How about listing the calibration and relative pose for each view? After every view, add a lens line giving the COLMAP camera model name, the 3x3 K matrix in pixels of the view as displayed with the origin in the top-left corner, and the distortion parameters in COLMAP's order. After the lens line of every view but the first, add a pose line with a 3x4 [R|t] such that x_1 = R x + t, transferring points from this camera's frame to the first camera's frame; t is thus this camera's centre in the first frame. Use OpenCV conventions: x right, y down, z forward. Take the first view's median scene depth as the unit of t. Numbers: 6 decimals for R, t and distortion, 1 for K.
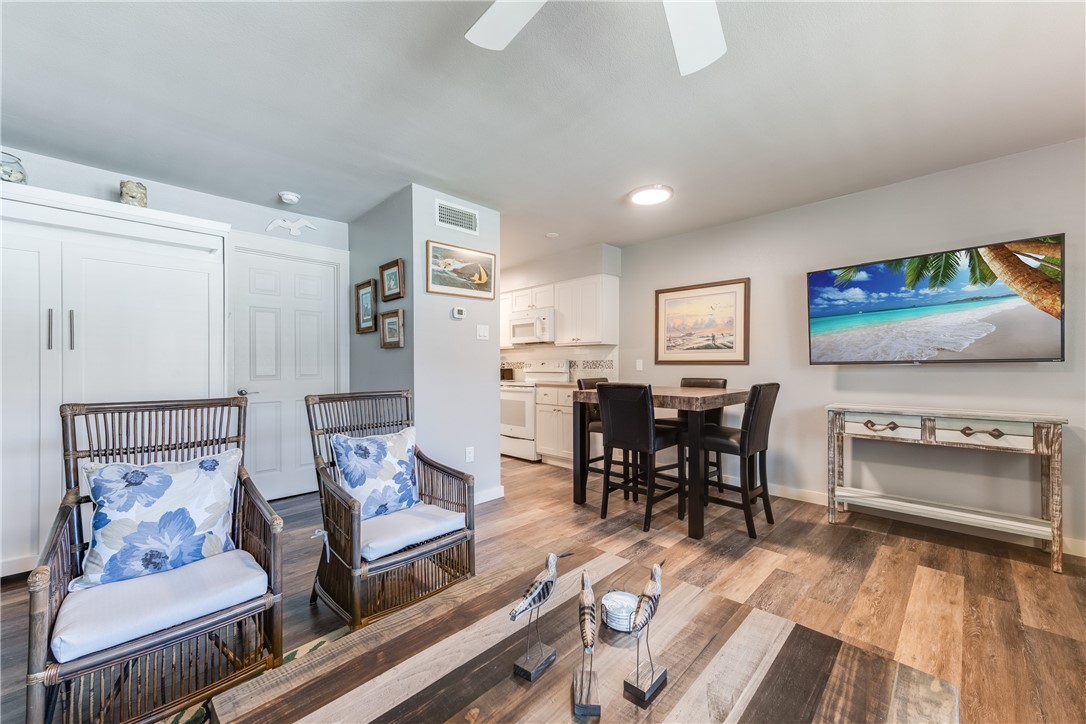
lens RADIAL K [[426.9, 0, 539.7], [0, 426.9, 354.1], [0, 0, 1]] dist [0.015804, -0.000311]
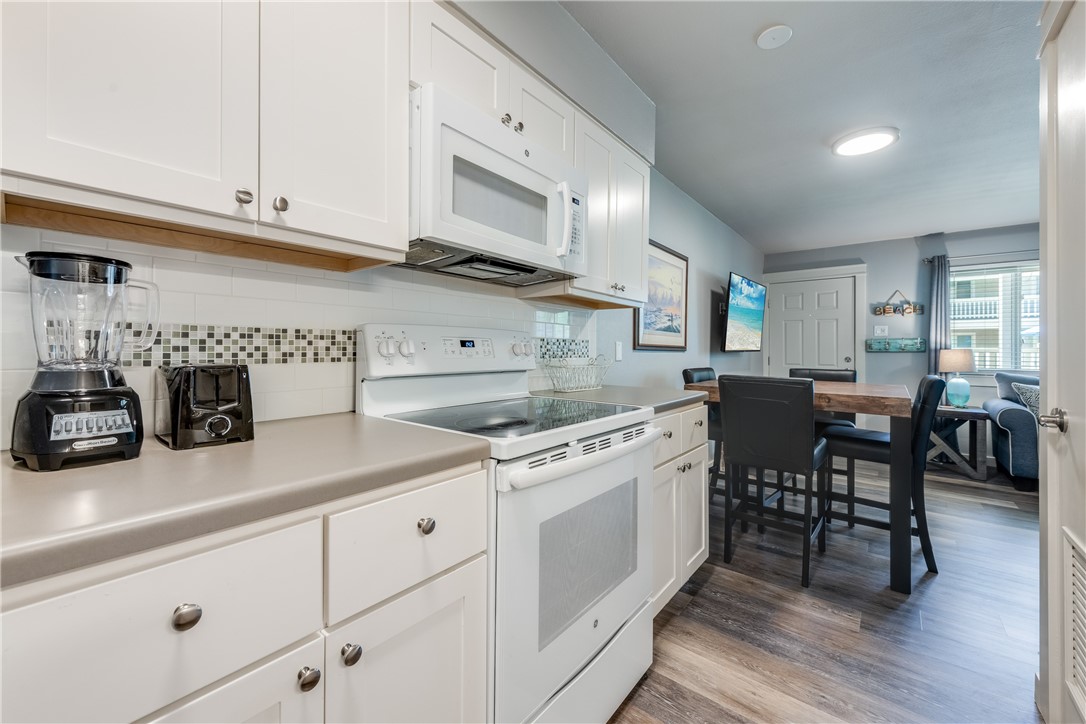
lens RADIAL K [[431.6, 0, 545.9], [0, 431.6, 346.3], [0, 0, 1]] dist [0.015835, -0.000026]
pose [[-0.121468, 0.011933, 0.992524, -0.508453], [-0.036661, 0.999192, -0.016500, 0.050087], [-0.991918, -0.038391, -0.120933, 1.778780]]
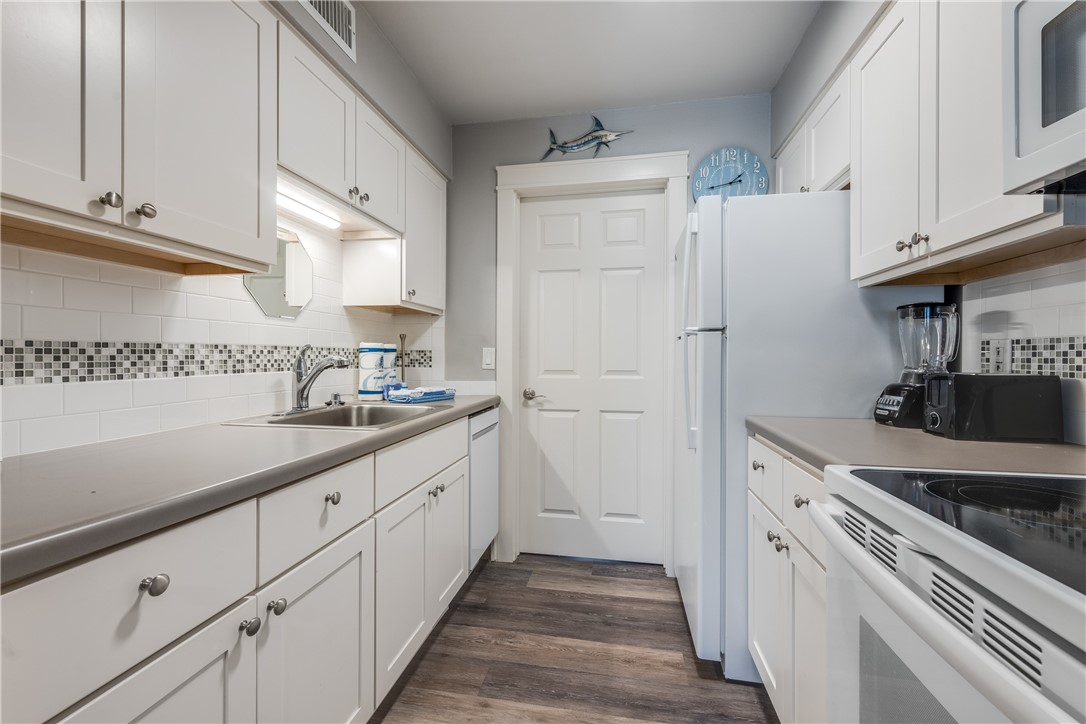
lens RADIAL K [[444.7, 0, 543.0], [0, 444.7, 362.0], [0, 0, 1]] dist [0.007209, -0.001007]
pose [[0.570035, 0.018344, -0.821416, -0.075234], [0.018098, 0.999228, 0.034875, 0.037567], [0.821421, -0.034746, 0.569263, 1.469188]]
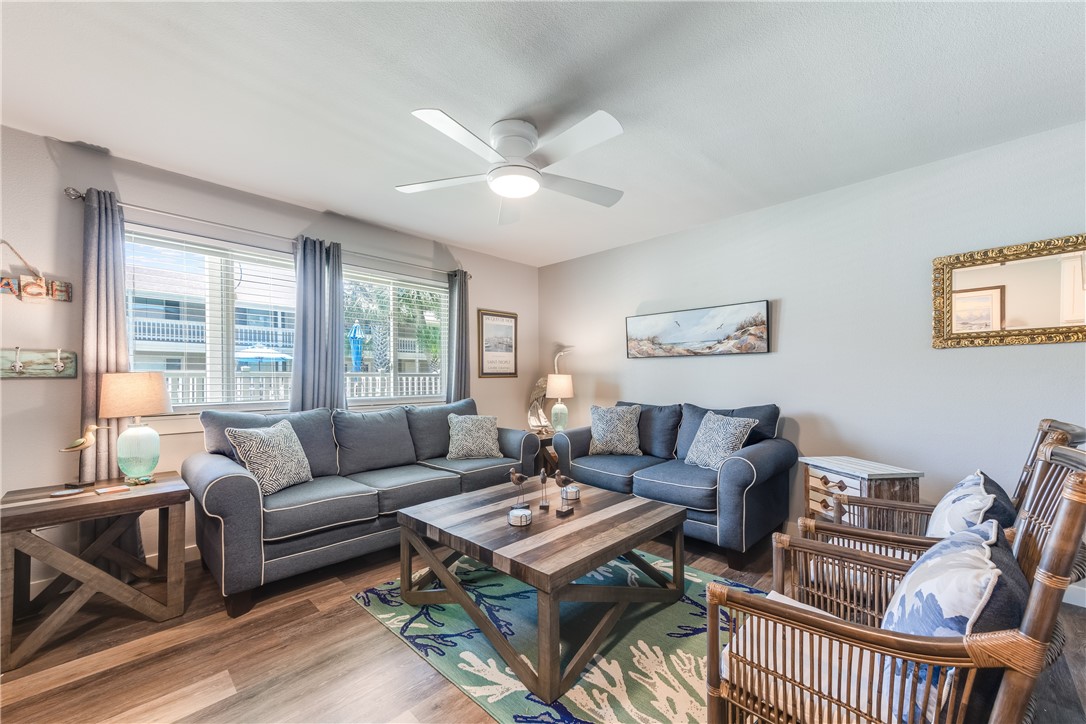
lens RADIAL K [[428.9, 0, 538.1], [0, 428.9, 380.6], [0, 0, 1]] dist [0.032057, -0.000046]
pose [[-0.999986, 0.005043, -0.001616, 0.050803], [0.005078, 0.999735, -0.022464, 0.021830], [0.001502, -0.022472, -0.999746, 1.040154]]
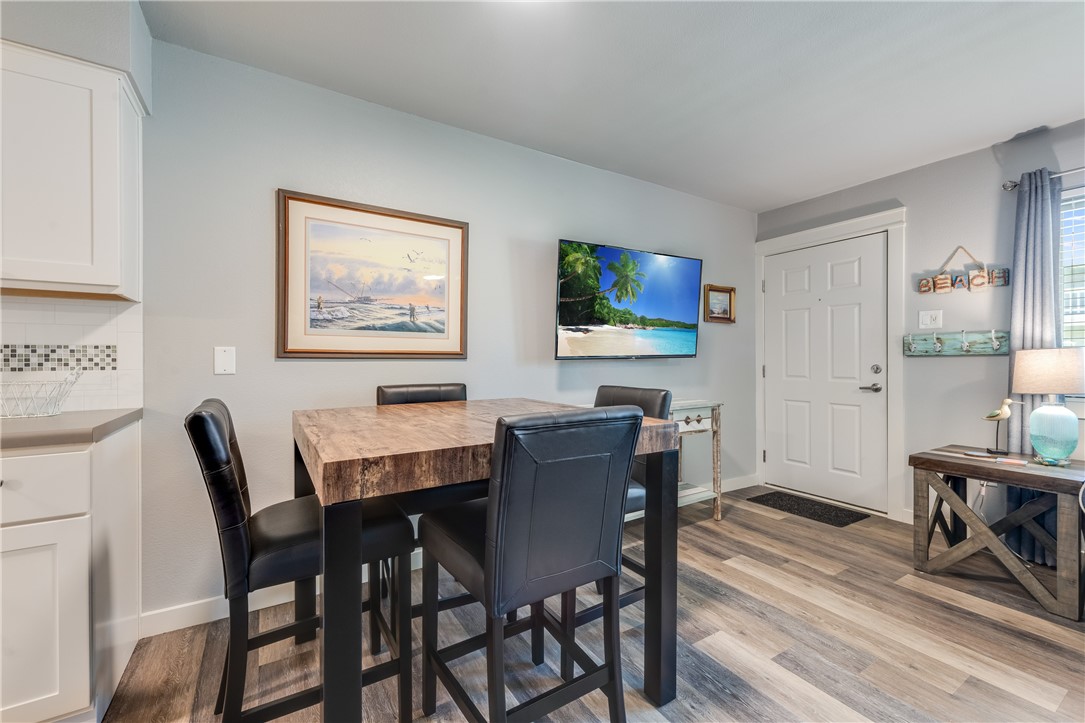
lens RADIAL K [[442.6, 0, 542.5], [0, 442.6, 361.5], [0, 0, 1]] dist [0.001200, -0.000203]
pose [[0.226897, -0.001243, 0.973918, -0.163104], [-0.026526, 0.999620, 0.007456, 0.024889], [-0.973557, -0.027526, 0.226778, 0.931024]]
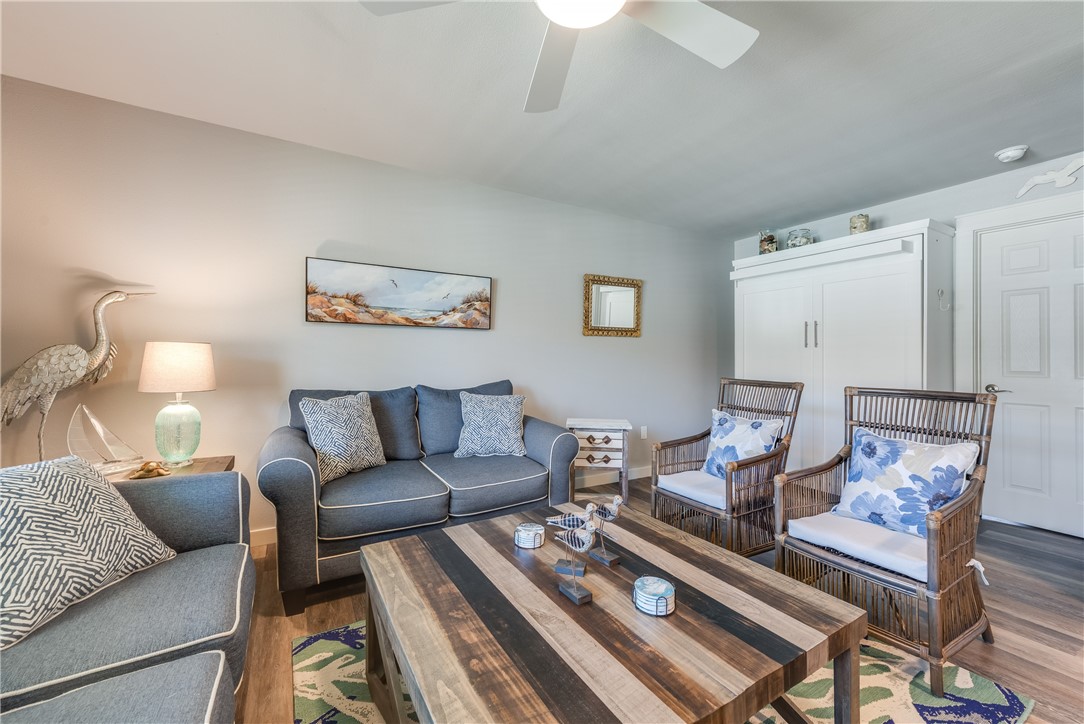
lens RADIAL K [[419.9, 0, 543.1], [0, 419.9, 355.6], [0, 0, 1]] dist [0.008168, -0.000223]
pose [[-0.258842, -0.002071, -0.965917, 0.461444], [0.019587, 0.999781, -0.007393, 0.007664], [0.965721, -0.020833, -0.258745, 0.376514]]
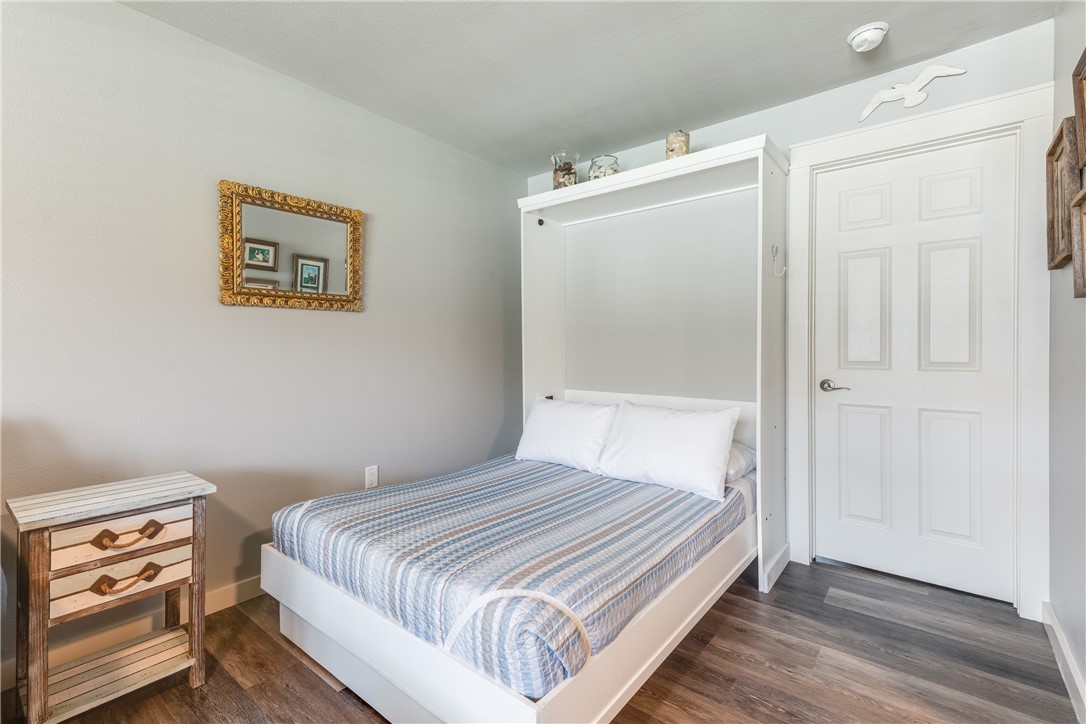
lens RADIAL K [[486.6, 0, 531.4], [0, 486.6, 353.4], [0, 0, 1]] dist [0.017765, -0.000239]
pose [[0.096419, 0.016465, -0.995205, 0.010545], [0.029404, 0.999380, 0.019382, 0.012343], [0.994906, -0.031132, 0.095875, 0.548361]]
